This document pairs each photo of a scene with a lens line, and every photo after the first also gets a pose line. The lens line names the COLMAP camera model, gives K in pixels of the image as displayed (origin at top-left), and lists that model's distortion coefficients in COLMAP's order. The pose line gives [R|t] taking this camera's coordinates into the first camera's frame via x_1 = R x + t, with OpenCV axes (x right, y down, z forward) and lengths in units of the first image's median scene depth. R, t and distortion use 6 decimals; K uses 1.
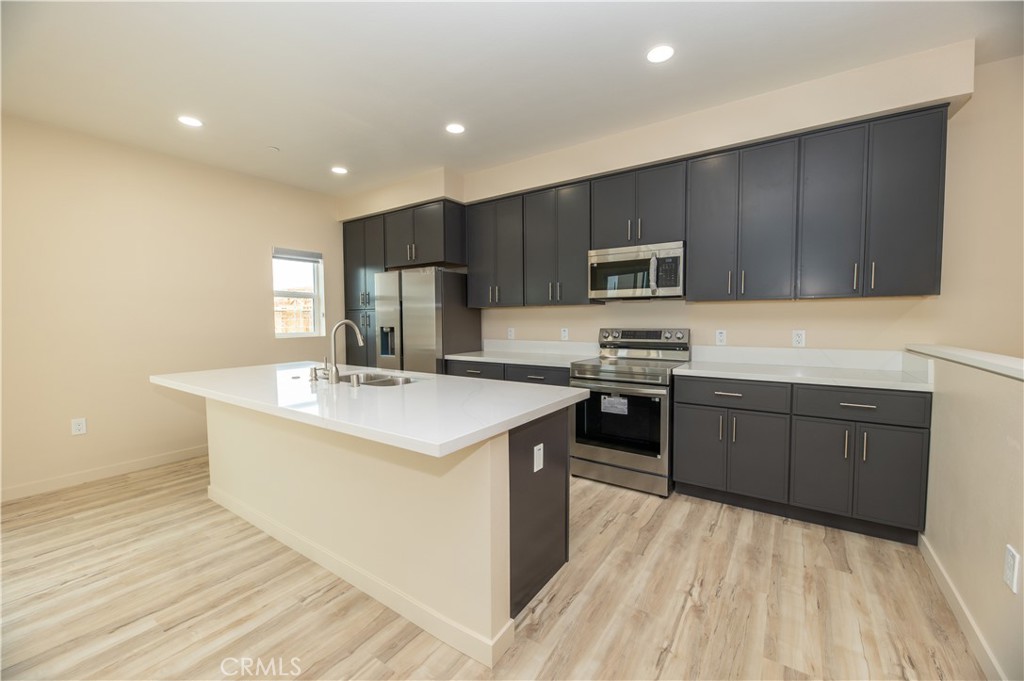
lens RADIAL K [[411.8, 0, 512.0], [0, 411.8, 340.5], [0, 0, 1]] dist [-0.000949, -0.000218]
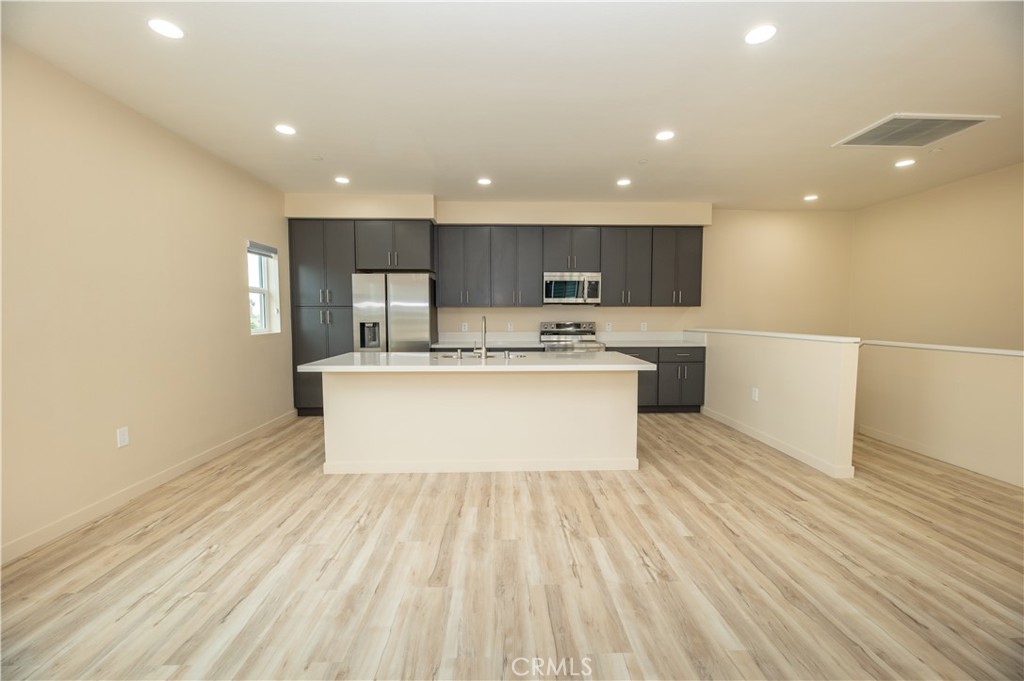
lens RADIAL K [[411.8, 0, 512.0], [0, 411.8, 340.5], [0, 0, 1]] dist [-0.000949, -0.000218]
pose [[0.805162, -0.031026, 0.592243, -0.882790], [0.027402, 0.999510, 0.015108, 0.013710], [-0.592421, 0.004064, 0.805618, -0.190628]]
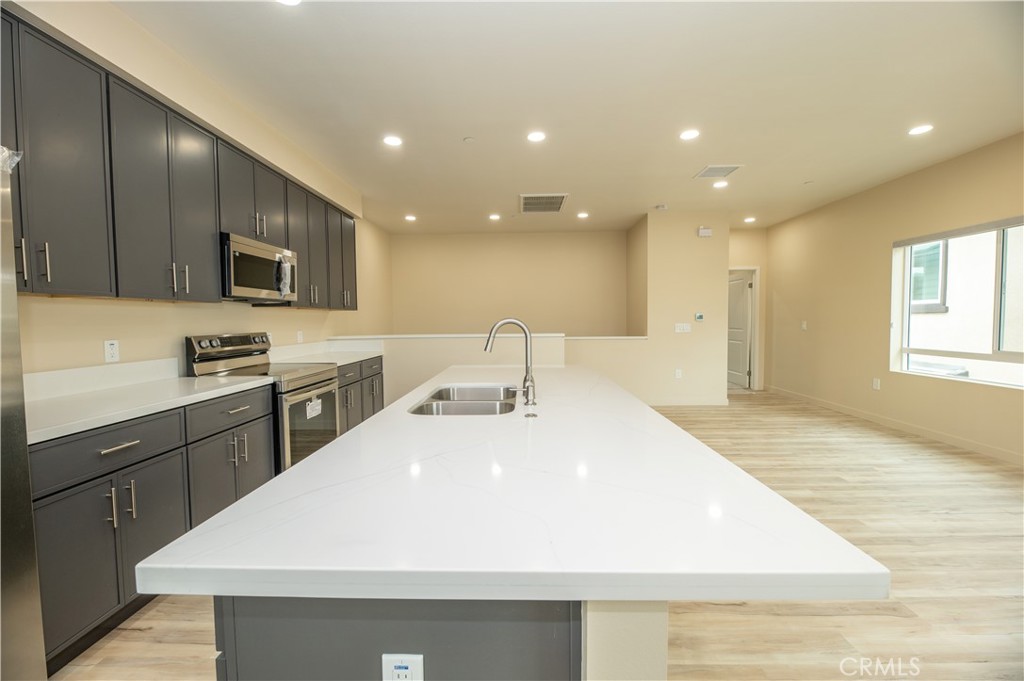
lens RADIAL K [[411.8, 0, 512.0], [0, 411.8, 340.5], [0, 0, 1]] dist [-0.000949, -0.000218]
pose [[-0.554972, -0.029768, 0.831336, -0.778306], [0.058374, 0.995502, 0.074615, -0.049075], [-0.829818, 0.089938, -0.550738, 1.056308]]
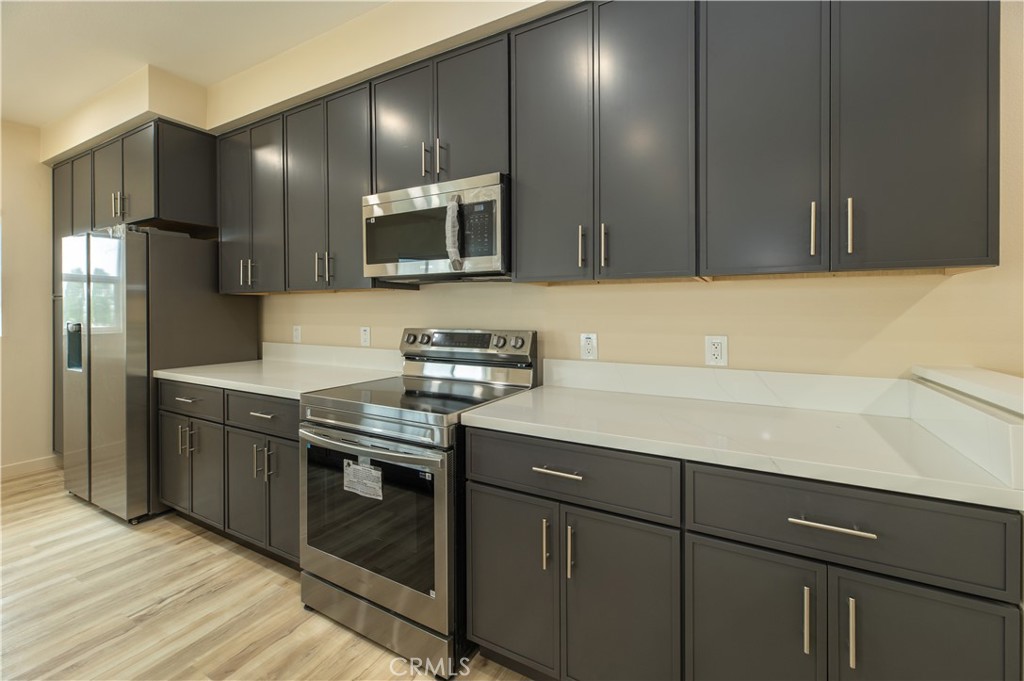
lens RADIAL K [[467.7, 0, 442.3], [0, 467.7, 308.0], [0, 0, 1]] dist [0.005083, 0.000317]
pose [[0.999848, 0.008430, 0.015292, 0.304358], [-0.007479, 0.998098, -0.061191, -0.020739], [-0.015779, 0.061068, 0.998009, 0.359247]]
